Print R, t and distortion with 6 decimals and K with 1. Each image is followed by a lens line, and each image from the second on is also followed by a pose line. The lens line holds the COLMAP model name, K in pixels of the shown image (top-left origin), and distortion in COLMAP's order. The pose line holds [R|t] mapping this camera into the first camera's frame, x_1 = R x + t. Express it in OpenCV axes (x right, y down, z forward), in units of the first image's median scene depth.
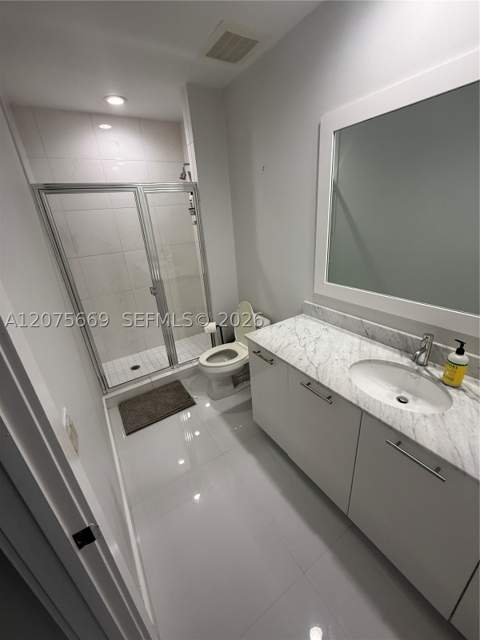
lens RADIAL K [[255.1, 0, 240.3], [0, 255.1, 318.8], [0, 0, 1]] dist [0.000129, 0.000045]
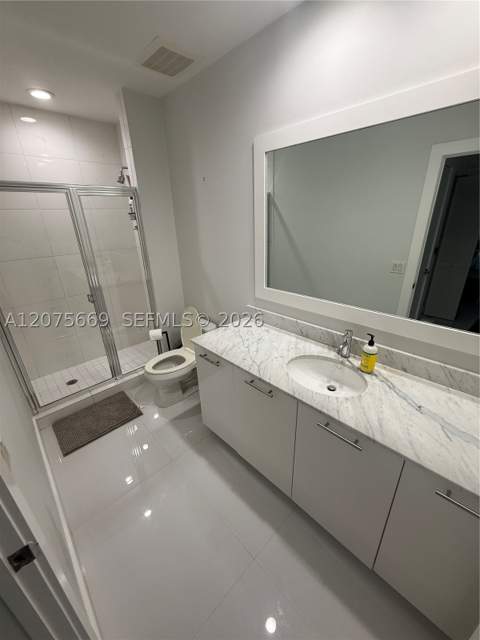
lens RADIAL K [[255.1, 0, 240.3], [0, 255.1, 318.8], [0, 0, 1]] dist [0.000129, 0.000045]
pose [[0.979118, -0.034982, 0.200260, 0.008946], [0.039347, 0.999066, -0.017854, 0.005954], [-0.199448, 0.025361, 0.979580, -0.039531]]
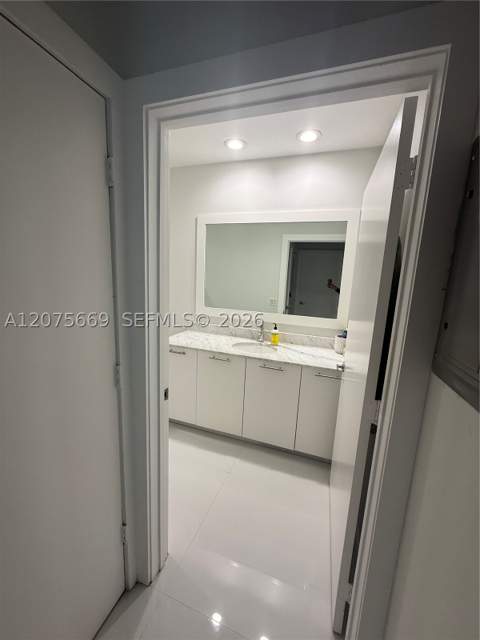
lens RADIAL K [[255.1, 0, 240.3], [0, 255.1, 318.8], [0, 0, 1]] dist [0.000129, 0.000045]
pose [[0.780725, 0.003542, 0.624865, -0.472545], [0.145763, 0.971365, -0.187626, 0.256590], [-0.607637, 0.237566, 0.757852, -0.320291]]
